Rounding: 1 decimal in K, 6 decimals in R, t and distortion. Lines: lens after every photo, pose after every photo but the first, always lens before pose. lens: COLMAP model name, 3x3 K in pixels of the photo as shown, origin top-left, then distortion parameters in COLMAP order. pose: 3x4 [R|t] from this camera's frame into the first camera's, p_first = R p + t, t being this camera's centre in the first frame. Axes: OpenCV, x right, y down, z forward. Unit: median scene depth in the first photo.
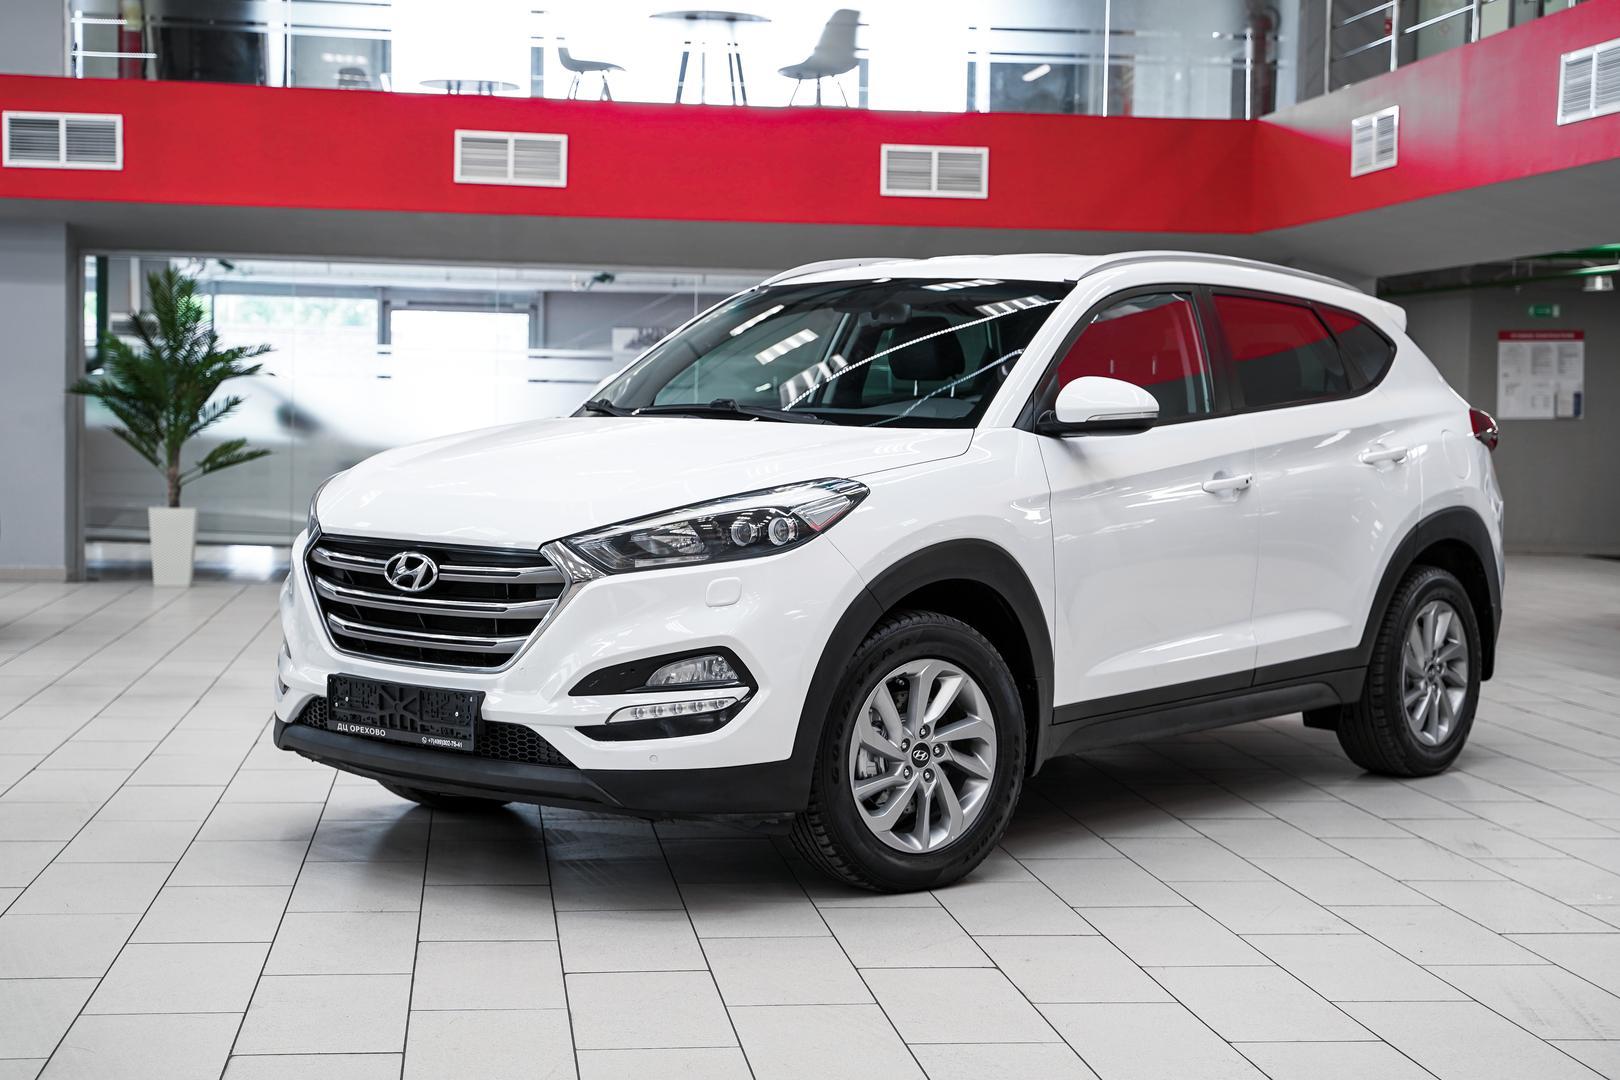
lens RADIAL K [[2393.7, 0, 807.3], [0, 2393.7, 542.2], [0, 0, 1]] dist [0.089456, 0.000000]
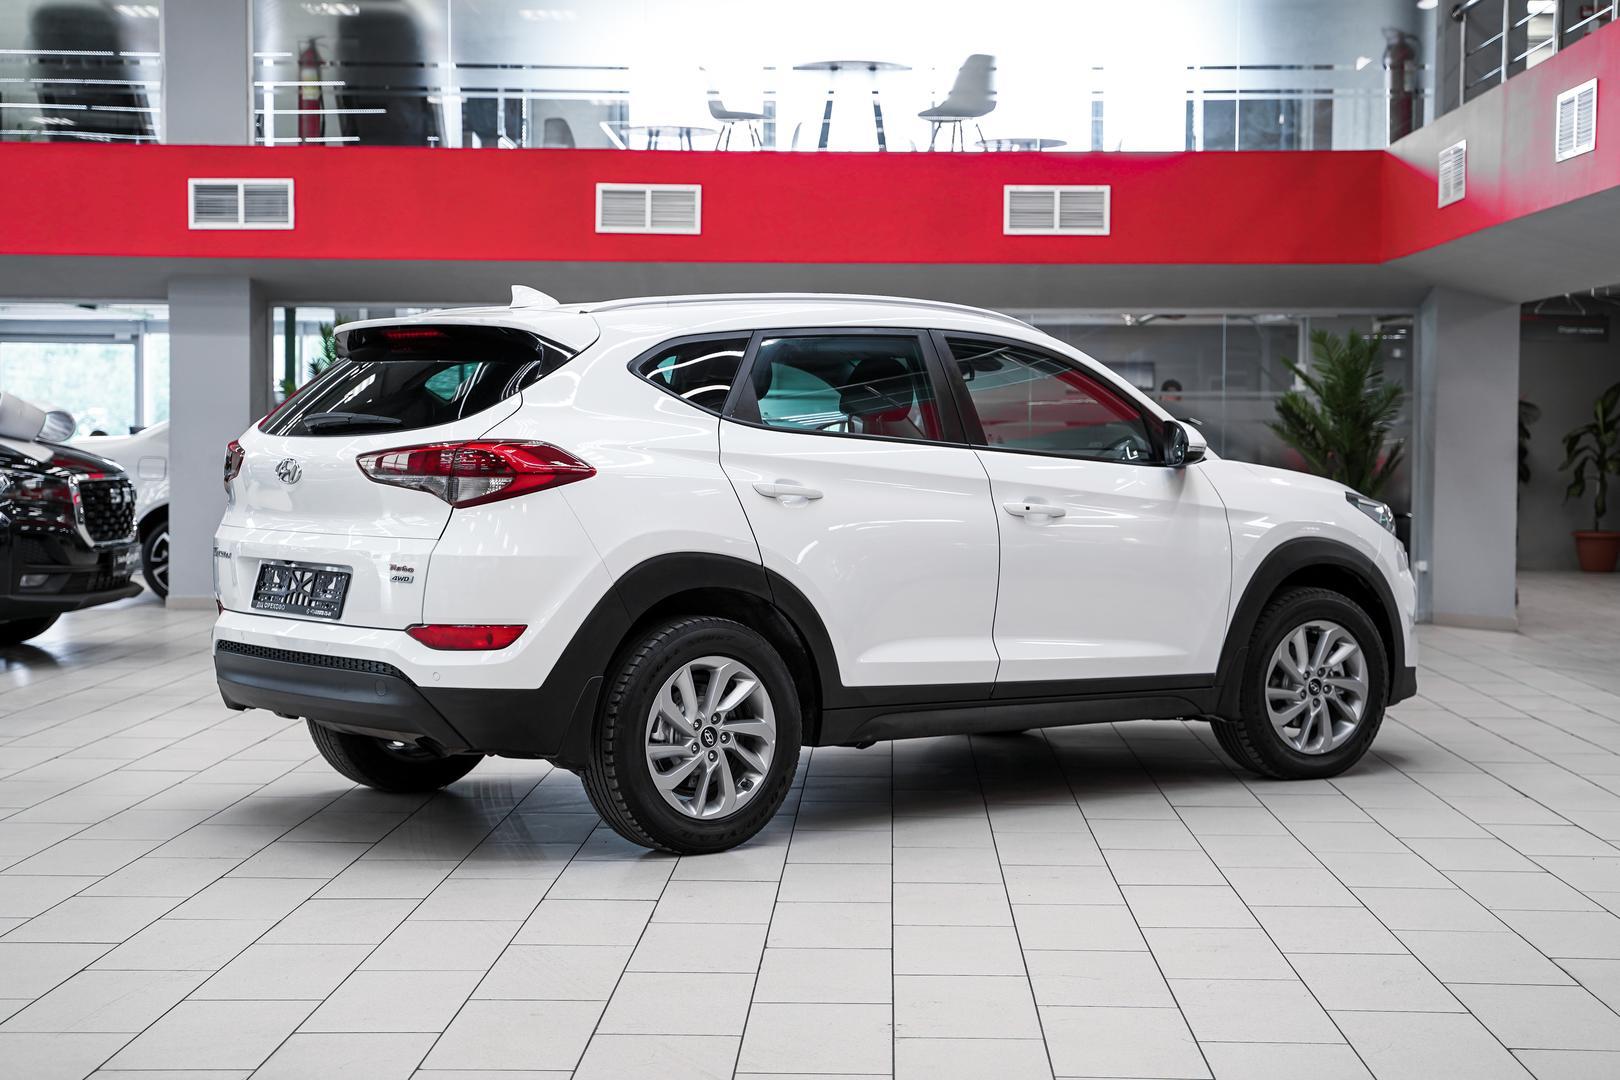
lens RADIAL K [[2541.7, 0, 824.2], [0, 2541.7, 548.7], [0, 0, 1]] dist [0.113947, 0.000000]
pose [[0.988718, -0.004252, -0.149727, 0.206574], [0.002378, 0.999917, -0.012690, 0.007324], [0.149769, 0.012190, 0.988646, -0.164337]]
